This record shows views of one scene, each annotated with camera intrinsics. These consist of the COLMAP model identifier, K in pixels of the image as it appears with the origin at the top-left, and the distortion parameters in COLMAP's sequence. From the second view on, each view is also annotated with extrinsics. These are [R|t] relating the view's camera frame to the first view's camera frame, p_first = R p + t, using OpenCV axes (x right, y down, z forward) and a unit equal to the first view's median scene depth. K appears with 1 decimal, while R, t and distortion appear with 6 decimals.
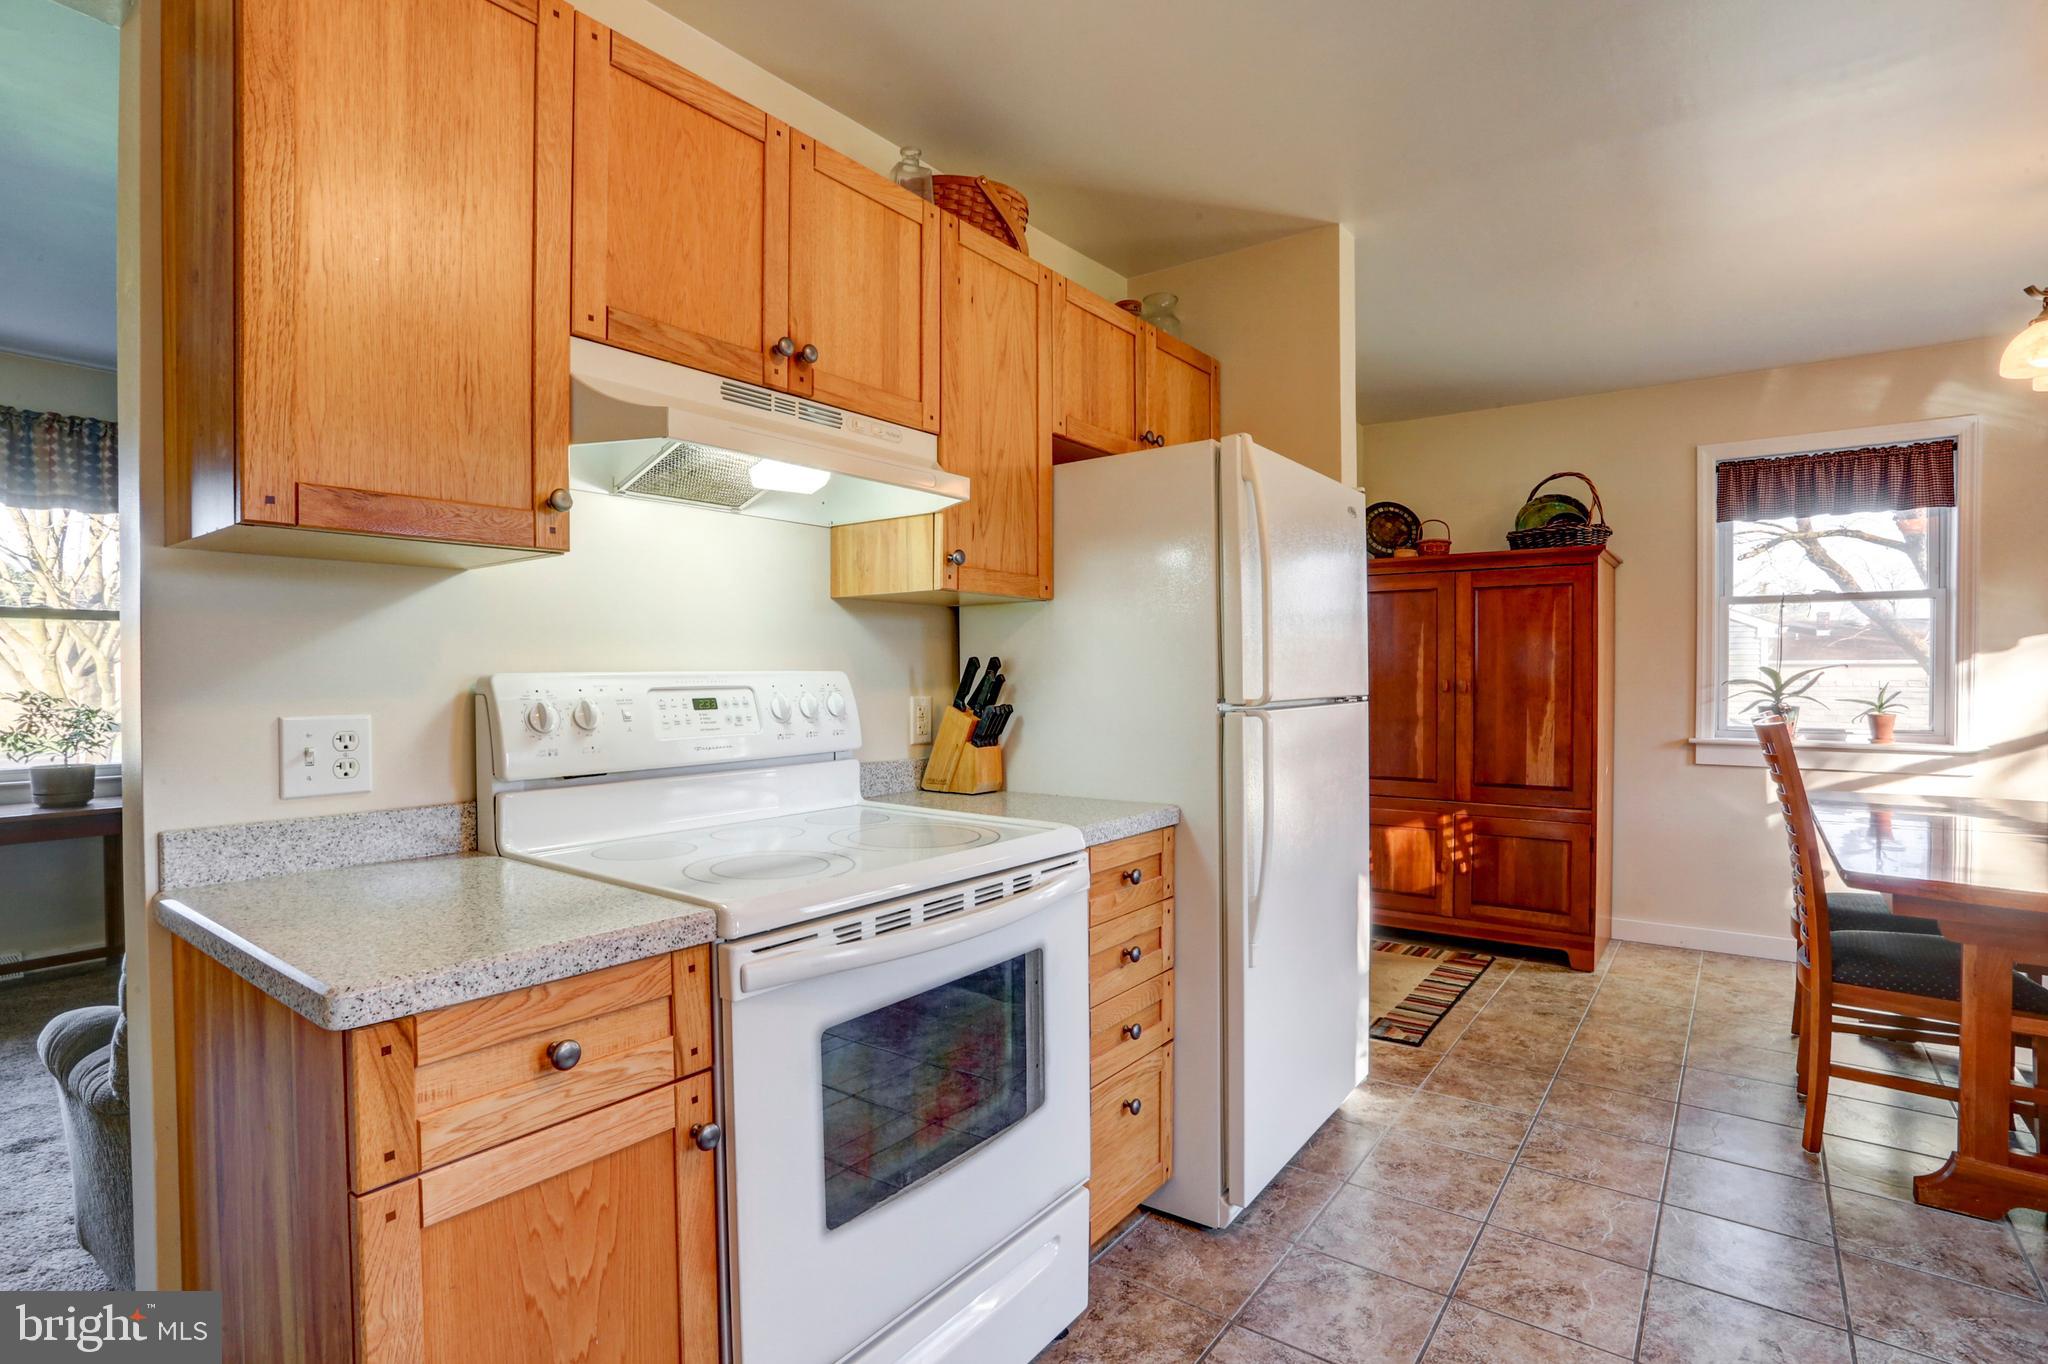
lens RADIAL K [[984.4, 0, 1034.9], [0, 984.4, 685.4], [0, 0, 1]] dist [-0.022635, 0.001117]
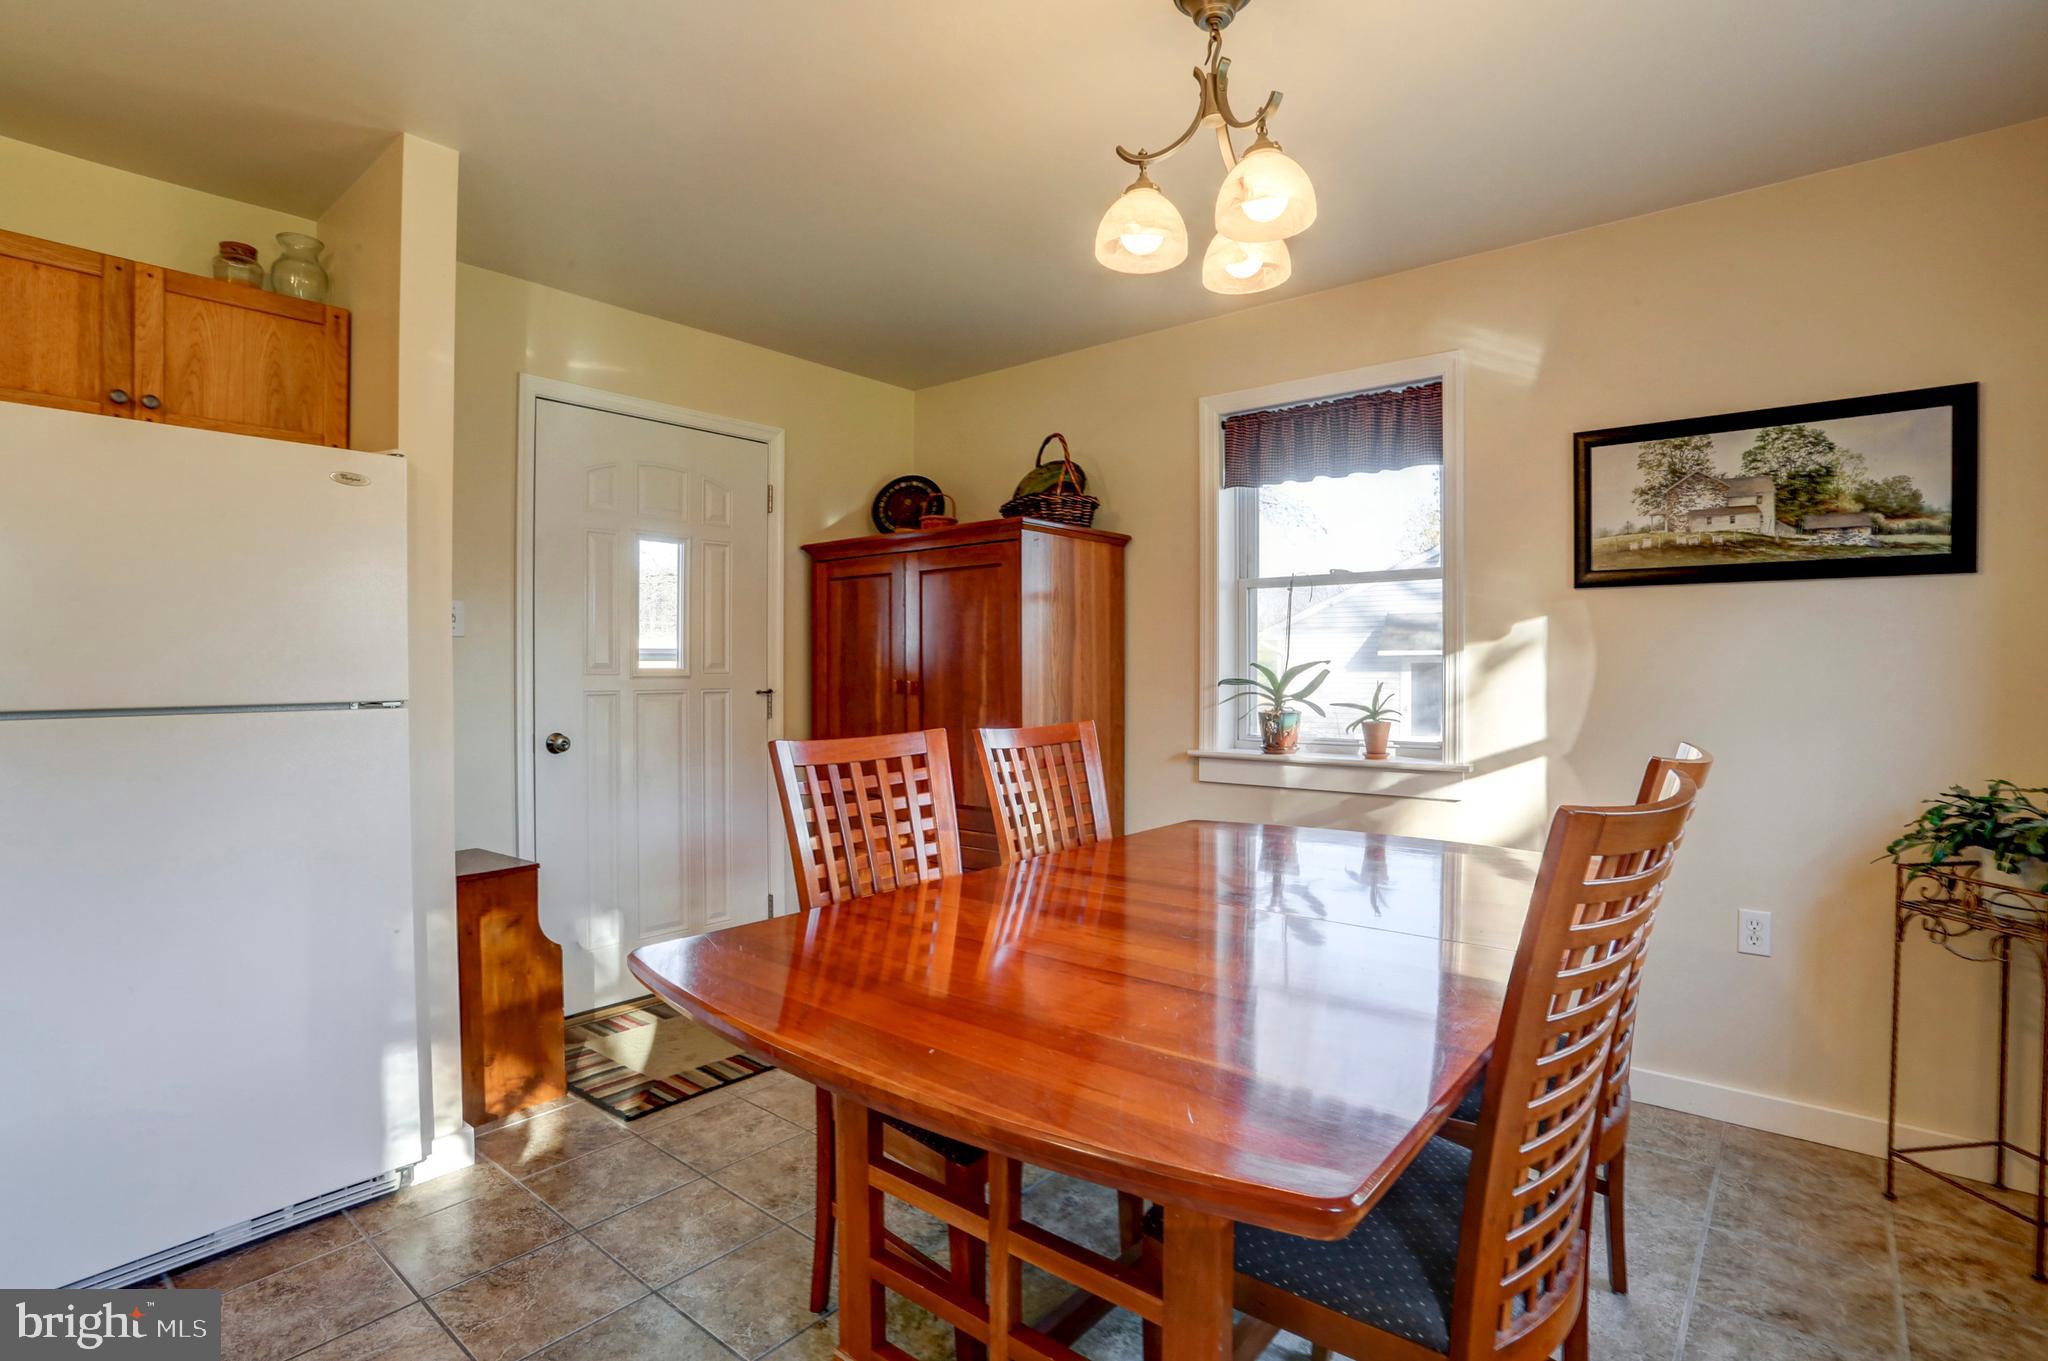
lens RADIAL K [[1005.9, 0, 1024.0], [0, 1005.9, 680.5], [0, 0, 1]] dist [-0.030204, 0.000603]
pose [[0.998650, 0.004116, -0.051784, 0.620778], [-0.004023, 0.999990, 0.001893, -0.005708], [0.051791, -0.001682, 0.998657, 0.145065]]
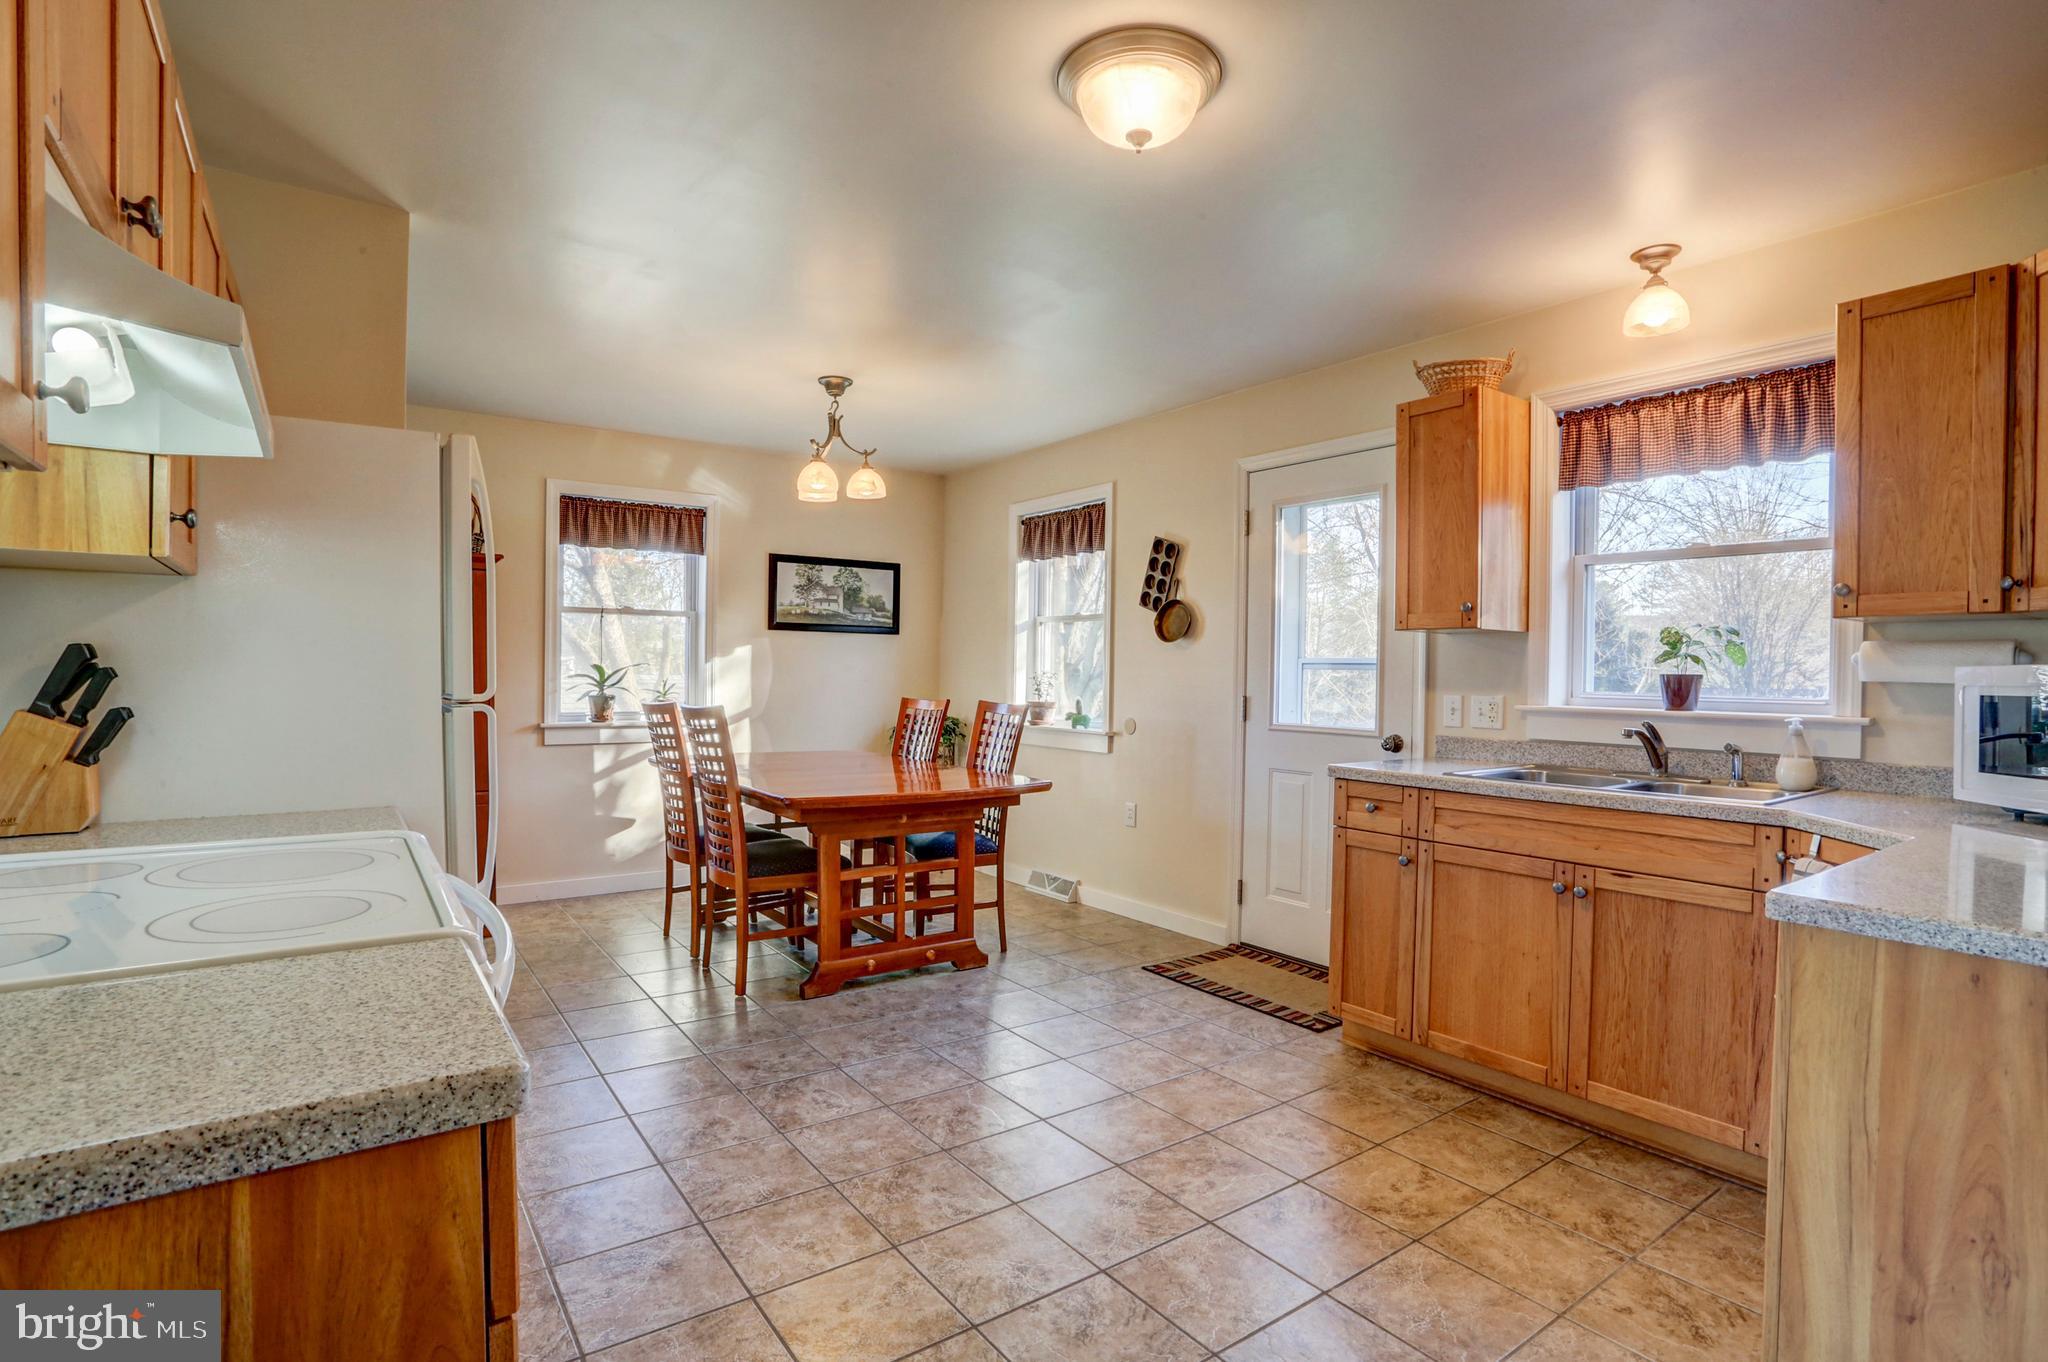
lens RADIAL K [[984.4, 0, 1034.9], [0, 984.4, 684.4], [0, 0, 1]] dist [-0.022635, 0.001117]
pose [[0.306170, -0.005520, 0.951961, -0.290529], [-0.001345, 0.999980, 0.006231, -0.001318], [-0.951976, -0.003188, 0.306156, 0.067560]]
